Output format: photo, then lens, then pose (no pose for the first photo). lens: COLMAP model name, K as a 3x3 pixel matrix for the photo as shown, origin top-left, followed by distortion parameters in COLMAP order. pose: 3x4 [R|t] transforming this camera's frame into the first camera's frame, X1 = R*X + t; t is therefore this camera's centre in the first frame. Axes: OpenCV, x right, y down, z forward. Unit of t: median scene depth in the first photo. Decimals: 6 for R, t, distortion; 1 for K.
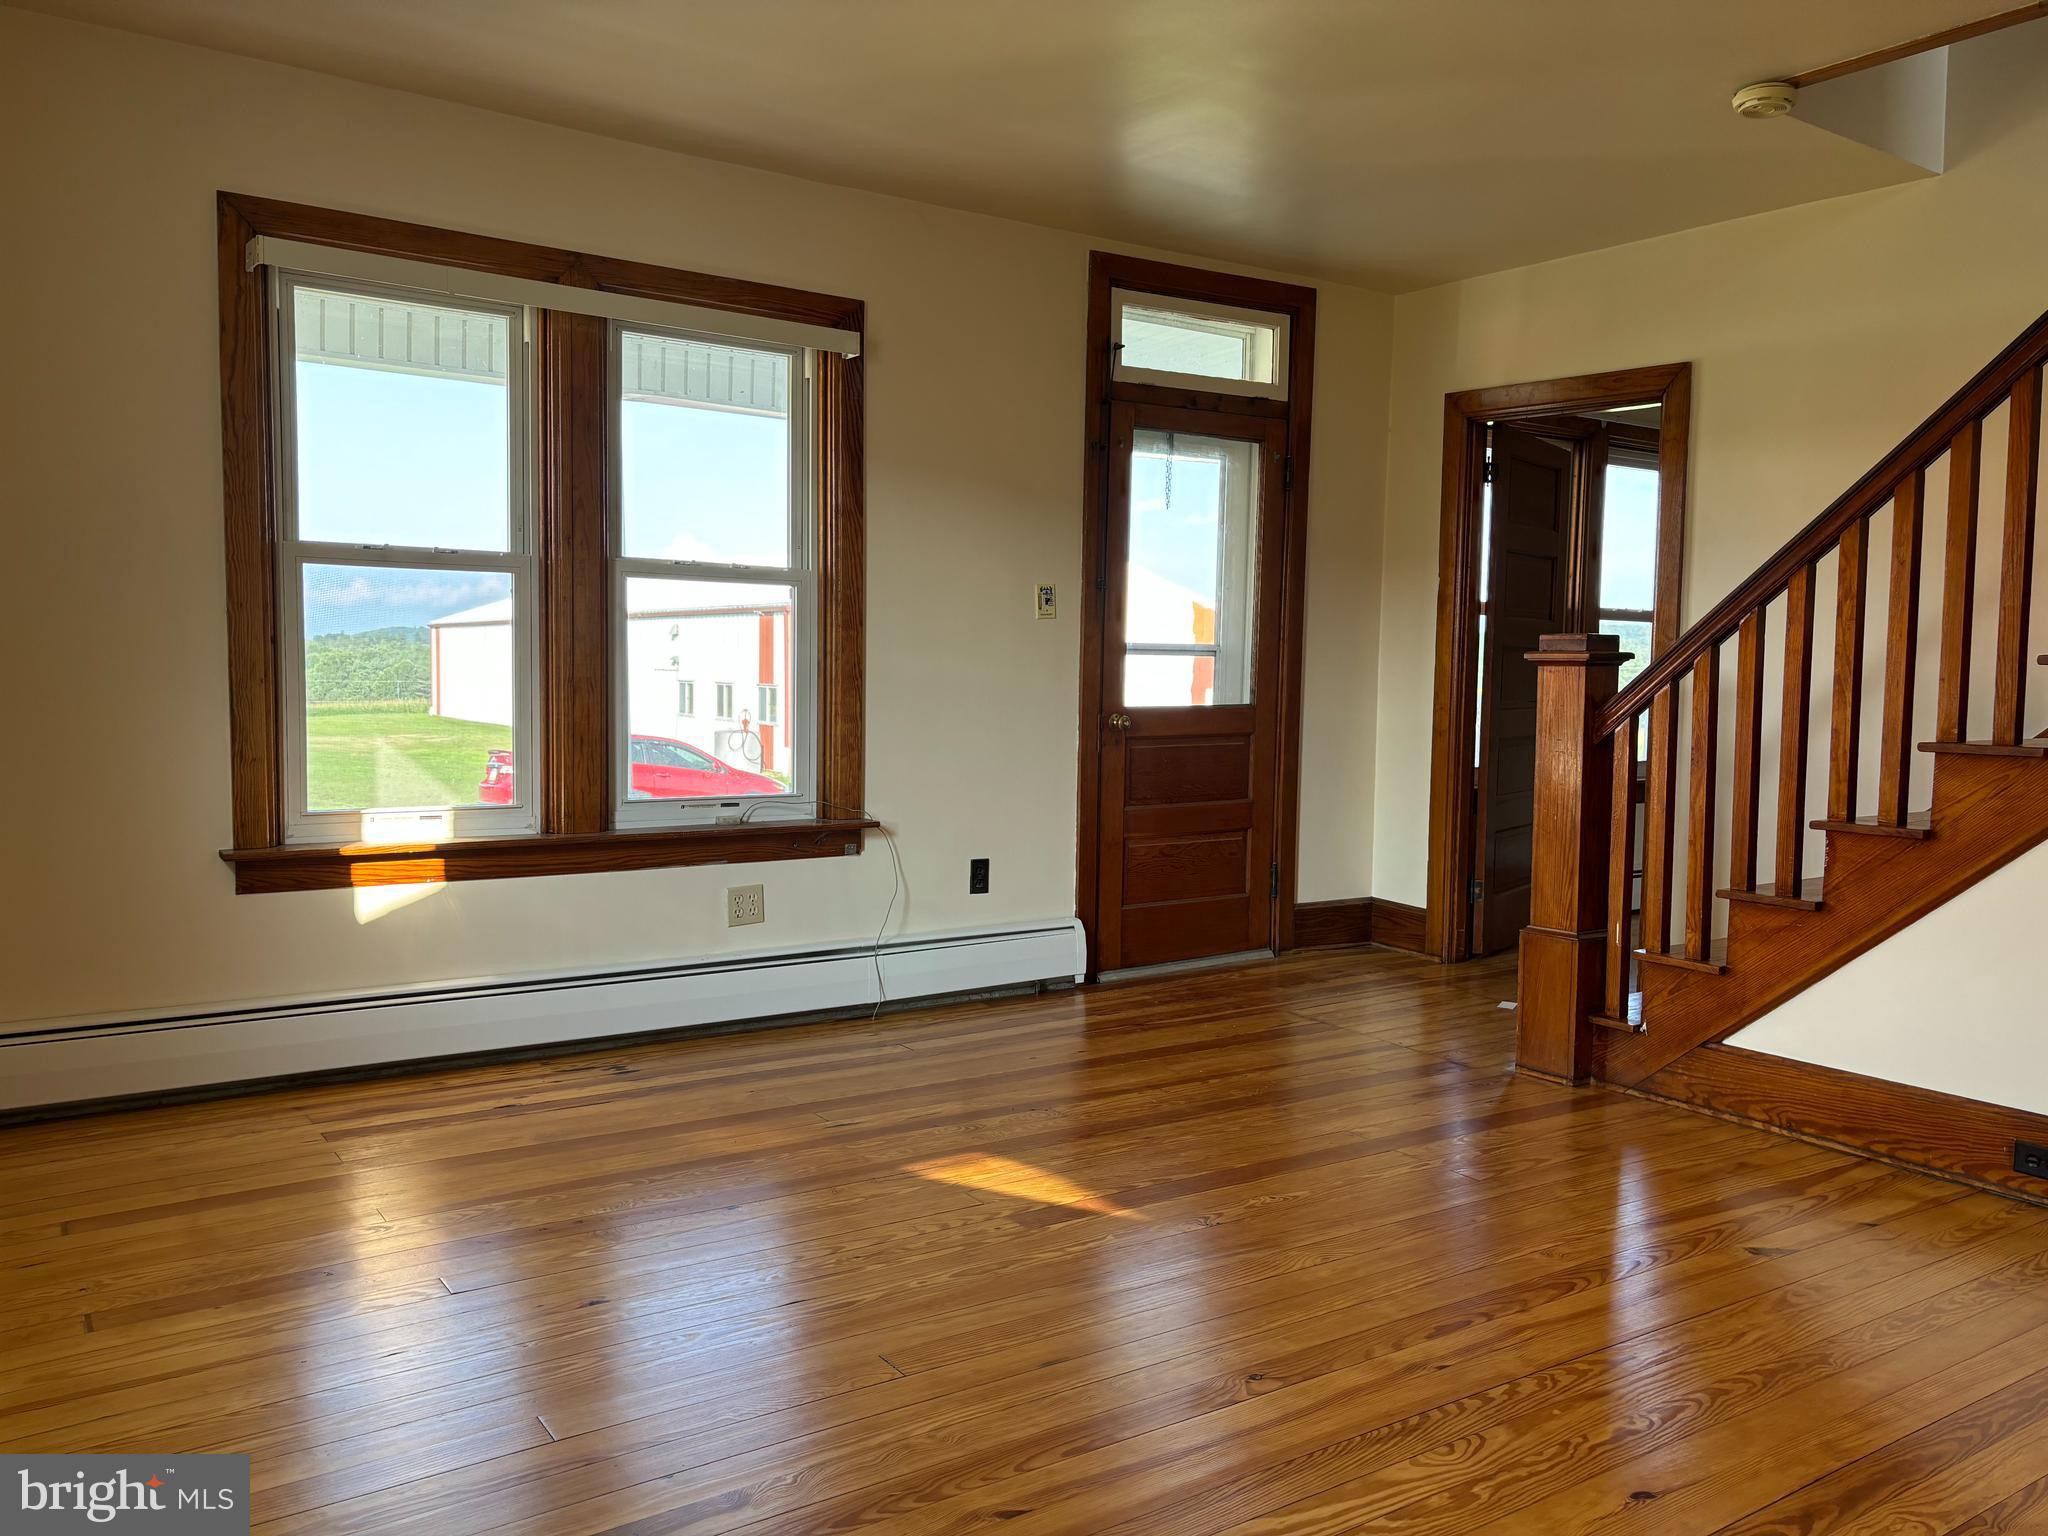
lens RADIAL K [[1561.0, 0, 1028.3], [0, 1561.0, 772.4], [0, 0, 1]] dist [0.042226, -0.001755]
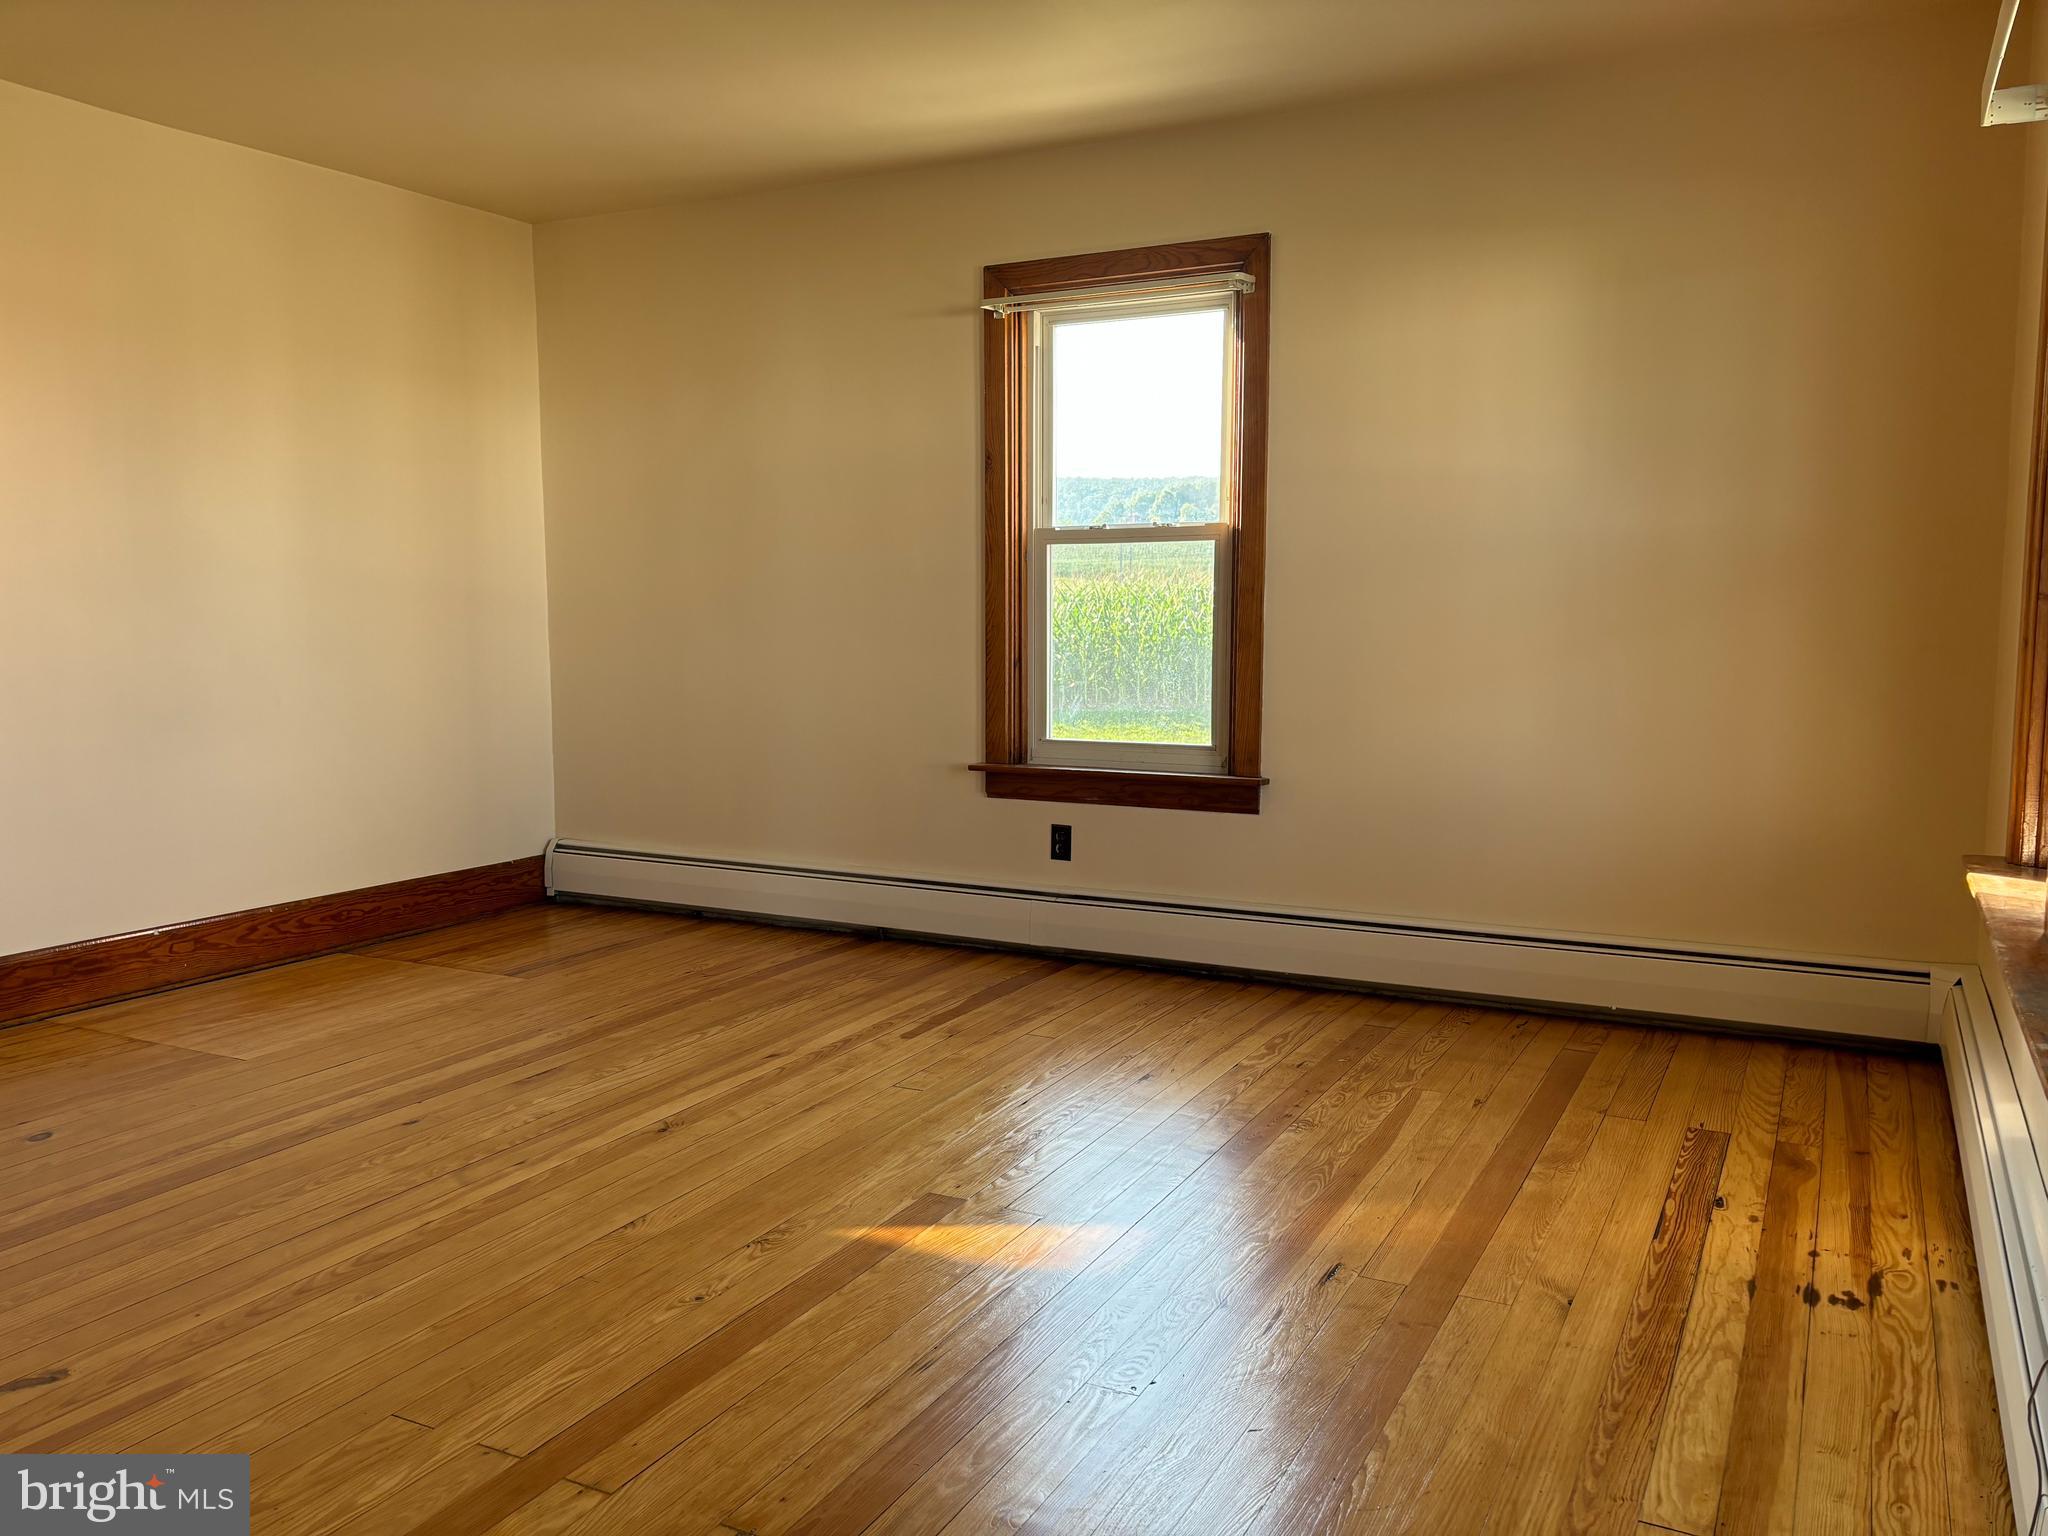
lens RADIAL K [[1561.0, 0, 1028.3], [0, 1561.0, 772.4], [0, 0, 1]] dist [0.042226, -0.001755]
pose [[-0.893338, 0.021287, -0.448880, 0.347413], [-0.050602, 0.987760, 0.147547, -0.100825], [0.446527, 0.154524, -0.881326, 1.703969]]
